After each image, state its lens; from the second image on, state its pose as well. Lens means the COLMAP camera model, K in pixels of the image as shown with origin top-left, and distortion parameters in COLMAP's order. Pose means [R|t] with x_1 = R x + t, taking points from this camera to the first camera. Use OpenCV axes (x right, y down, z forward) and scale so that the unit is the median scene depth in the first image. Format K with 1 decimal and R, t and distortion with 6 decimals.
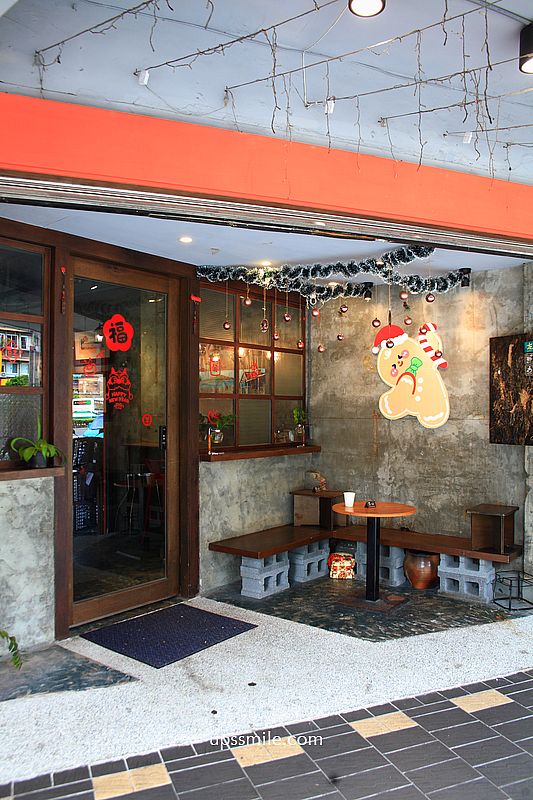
lens RADIAL K [[660.5, 0, 266.5], [0, 660.5, 400.0], [0, 0, 1]] dist [-0.094070, 0.072146]
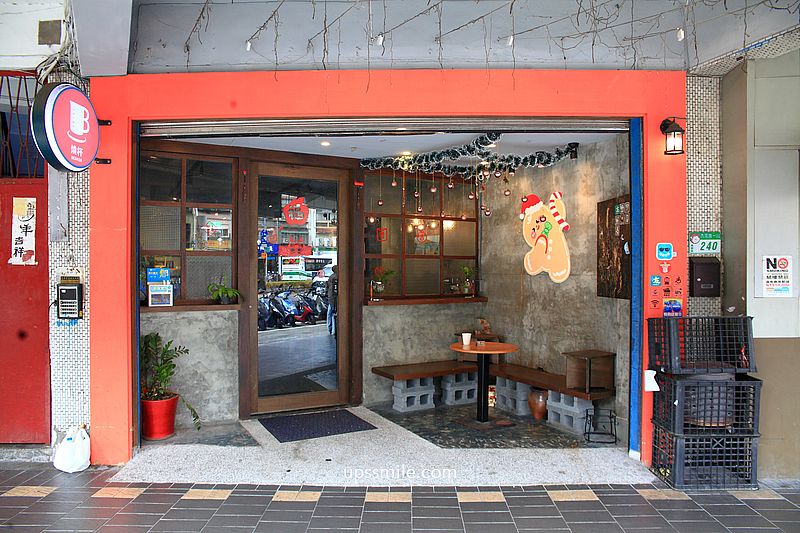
lens RADIAL K [[600.8, 0, 400.0], [0, 600.8, 266.5], [0, 0, 1]] dist [-0.094355, 0.000015]
pose [[0.910009, -0.001402, -0.414586, 0.458405], [0.004668, 0.999966, 0.006865, 0.006283], [0.414562, -0.008182, 0.909984, -0.073767]]
